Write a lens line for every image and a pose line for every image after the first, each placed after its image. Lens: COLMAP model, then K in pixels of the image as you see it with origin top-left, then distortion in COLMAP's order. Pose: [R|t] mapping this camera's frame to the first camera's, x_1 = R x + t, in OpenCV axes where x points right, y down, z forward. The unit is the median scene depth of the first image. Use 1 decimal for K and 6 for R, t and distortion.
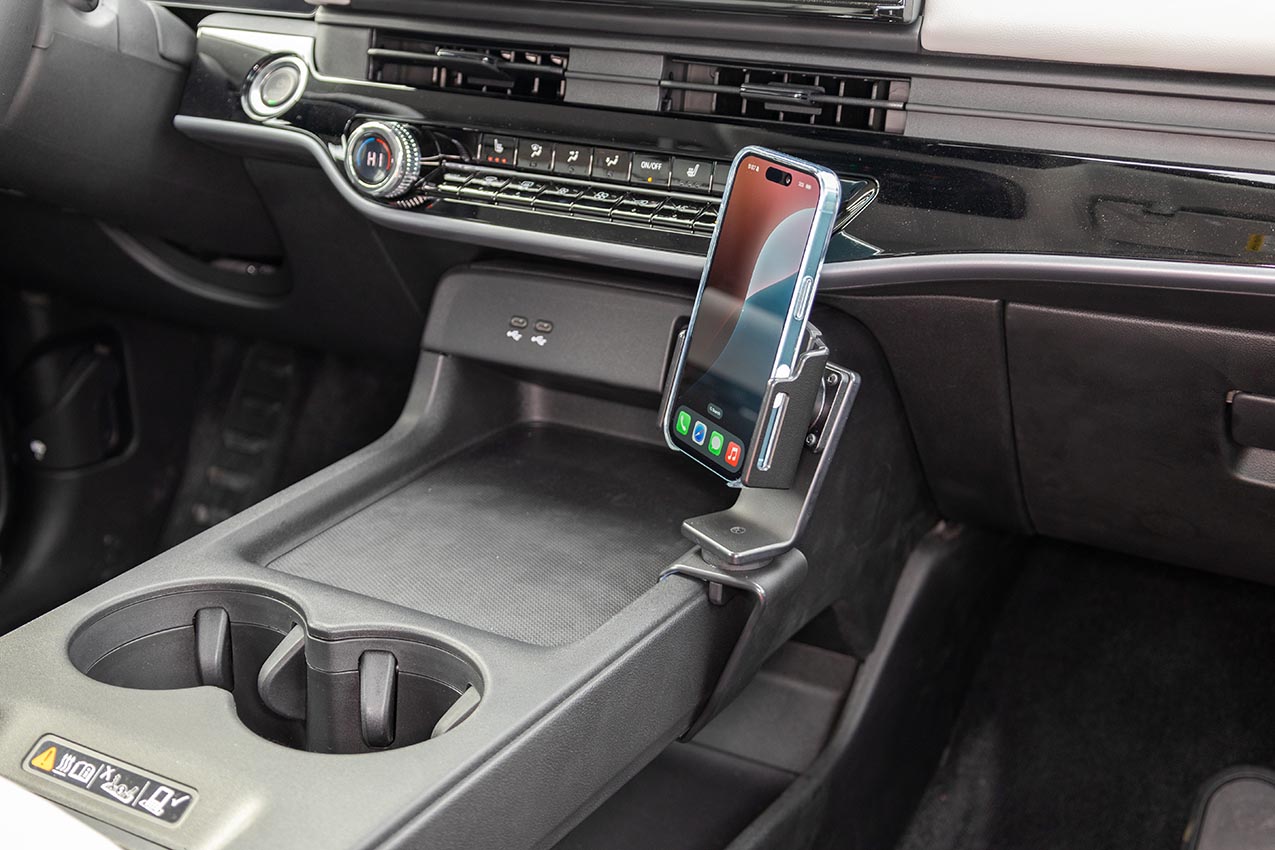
lens RADIAL K [[1633.8, 0, 615.7], [0, 1633.8, 444.6], [0, 0, 1]] dist [0.026740, 0.000000]
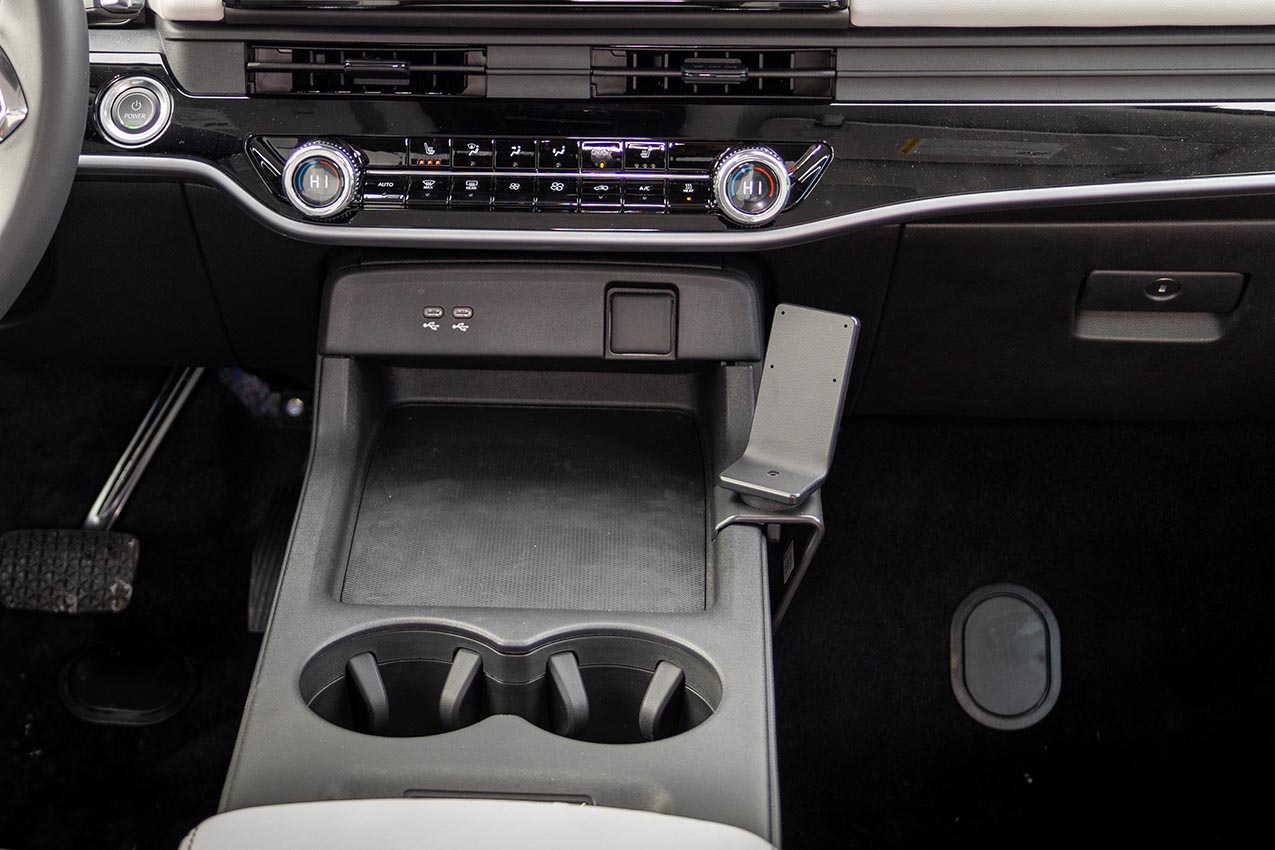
lens RADIAL K [[2299.7, 0, 463.7], [0, 2299.7, 330.0], [0, 0, 1]] dist [0.012767, 0.000000]
pose [[0.902143, -0.183381, 0.390524, -0.656419], [0.173282, 0.982964, 0.061281, -0.163081], [-0.395109, 0.012386, 0.918551, -0.327266]]
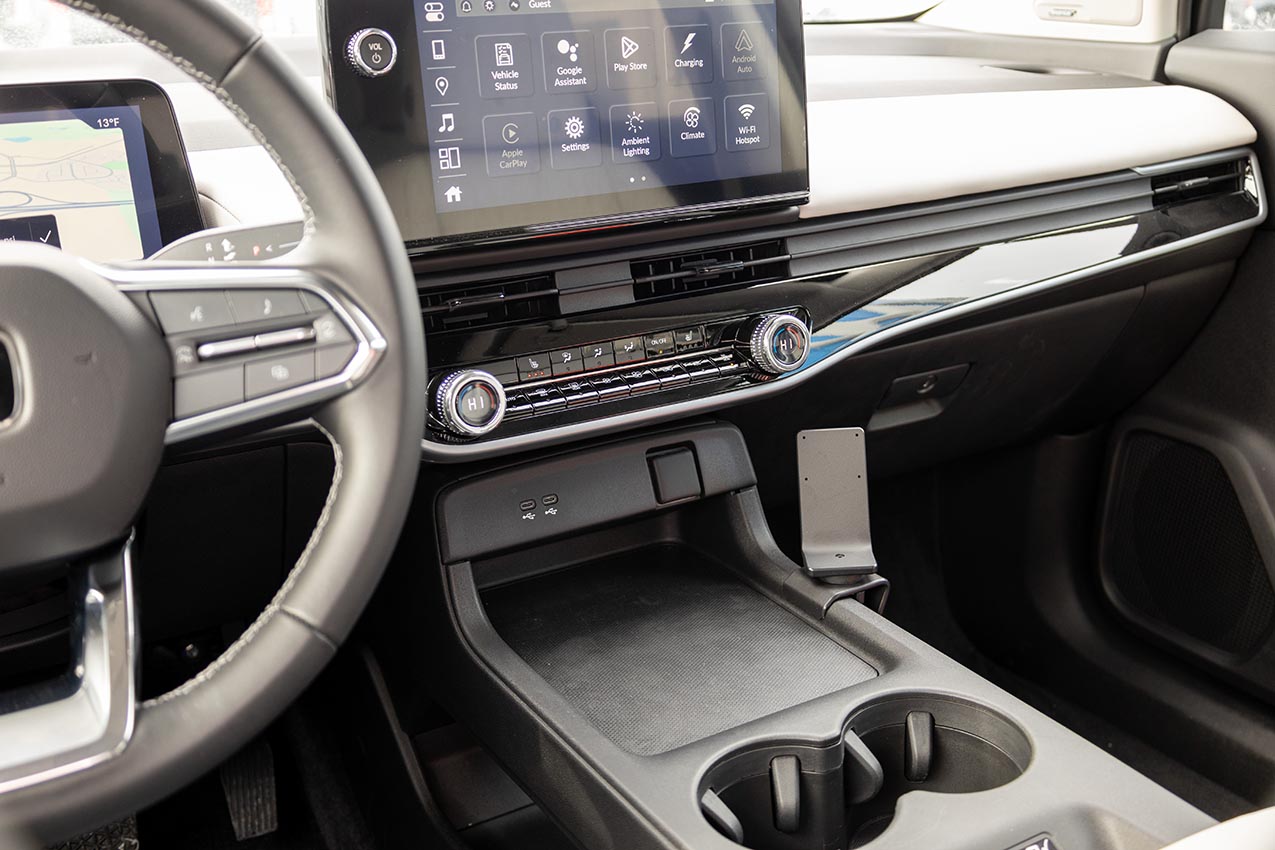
lens RADIAL K [[1287.9, 0, 643.7], [0, 1287.9, 437.8], [0, 0, 1]] dist [0.027585, 0.000000]
pose [[0.495966, -0.305877, 0.812685, -0.845232], [0.342551, 0.928923, 0.140575, -0.247138], [-0.797920, 0.208666, 0.565492, 0.436884]]
